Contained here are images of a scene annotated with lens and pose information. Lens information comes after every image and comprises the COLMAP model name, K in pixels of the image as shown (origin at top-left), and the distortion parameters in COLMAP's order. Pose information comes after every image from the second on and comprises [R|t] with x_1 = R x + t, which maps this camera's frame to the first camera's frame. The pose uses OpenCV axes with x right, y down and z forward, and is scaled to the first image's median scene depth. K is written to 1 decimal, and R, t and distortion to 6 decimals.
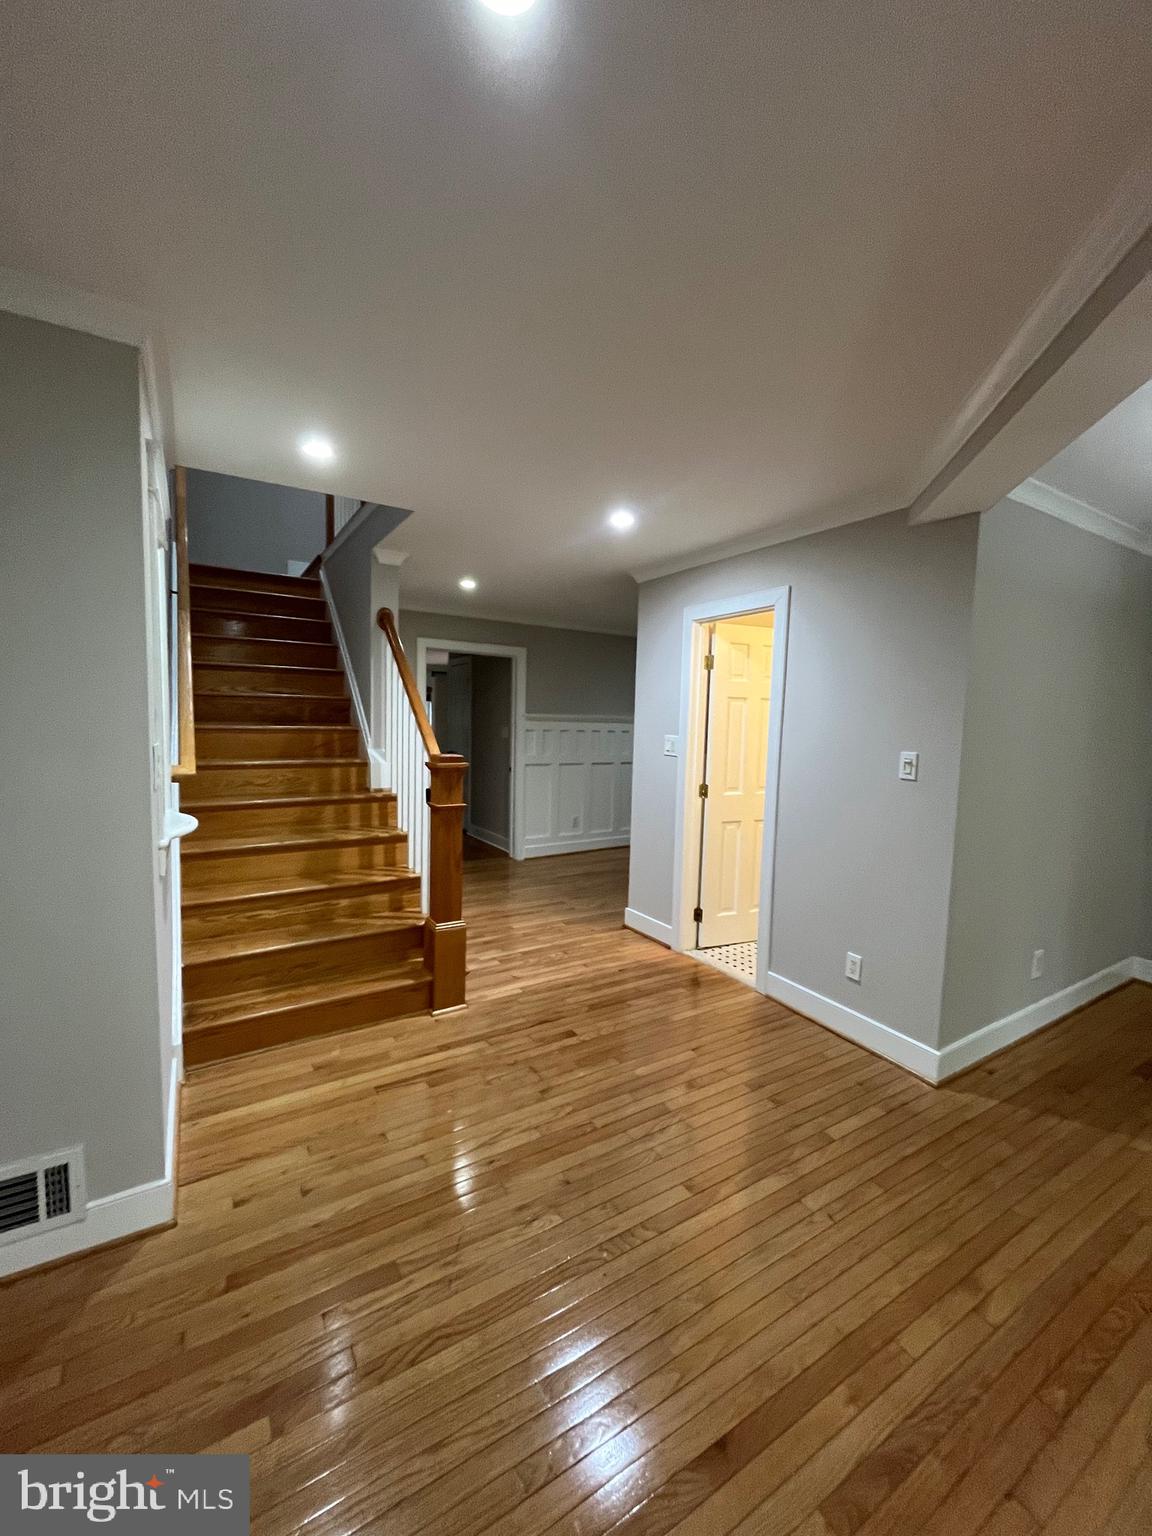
lens RADIAL K [[622.2, 0, 581.3], [0, 622.2, 776.1], [0, 0, 1]] dist [-0.003725, 0.000100]
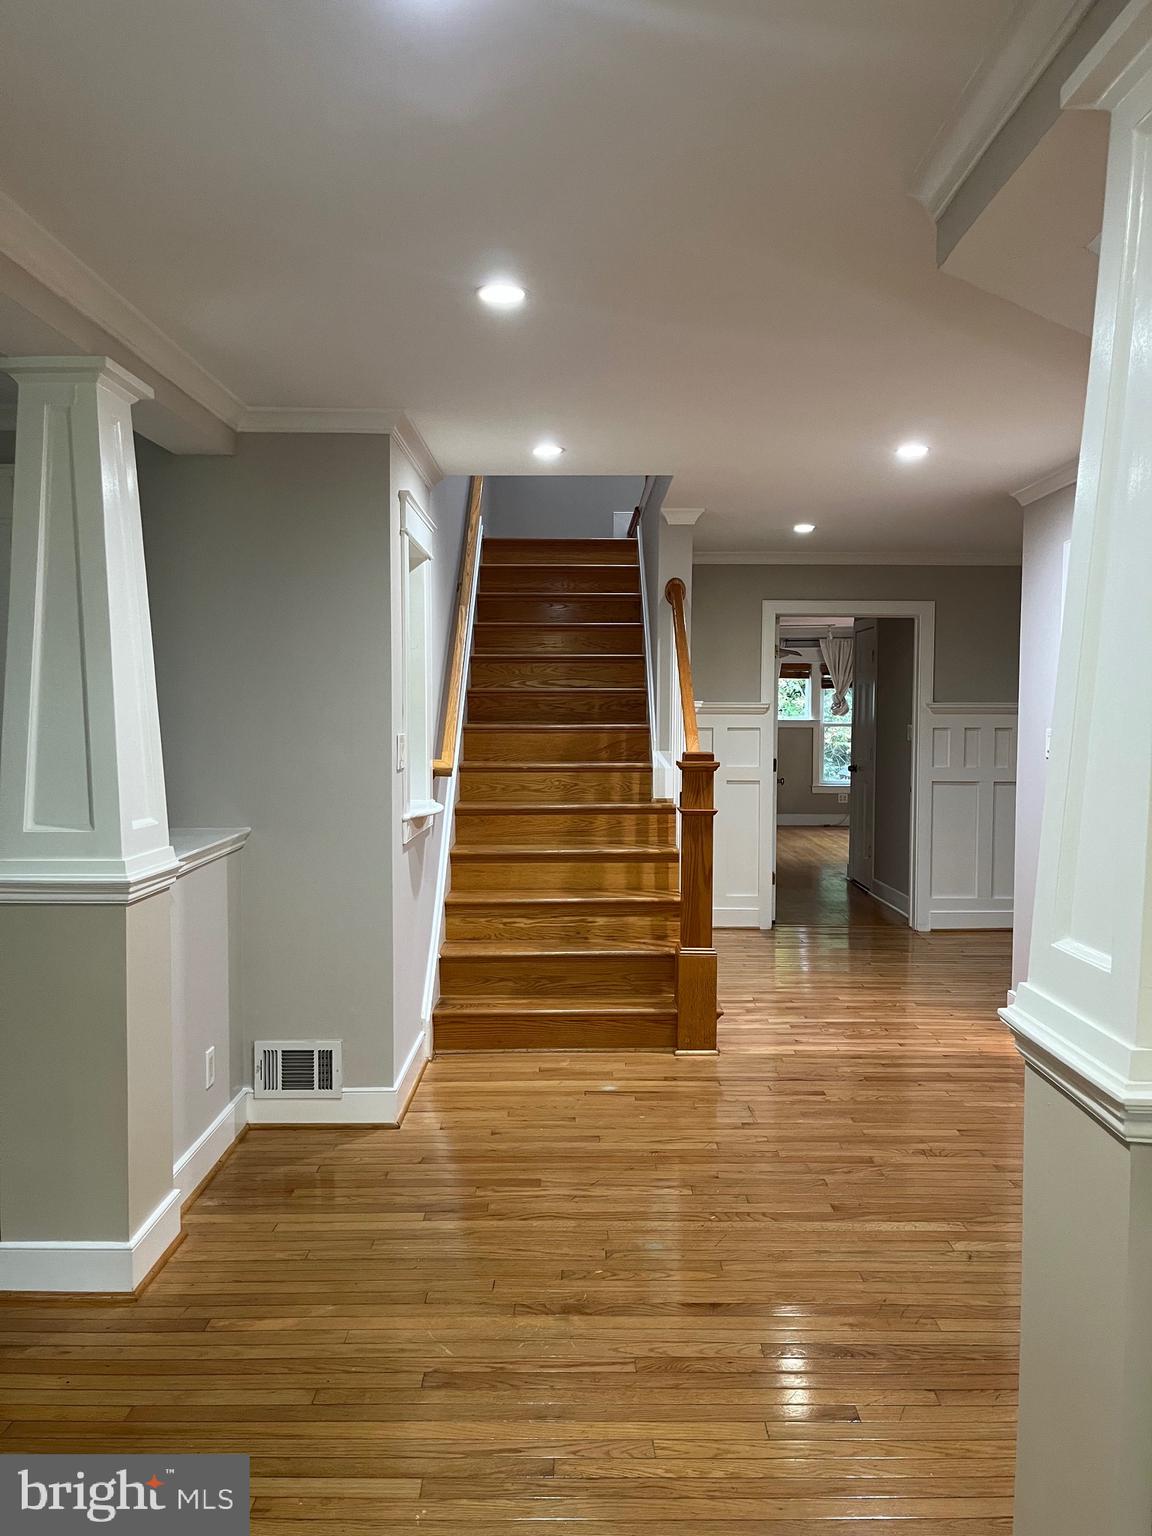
lens RADIAL K [[1167.1, 0, 574.3], [0, 1167.1, 767.9], [0, 0, 1]] dist [0.058410, -0.069419]
pose [[0.847970, 0.004048, -0.530029, 0.459544], [-0.031636, 0.998575, -0.042986, 0.057749], [0.529100, 0.053219, 0.846889, -0.431832]]
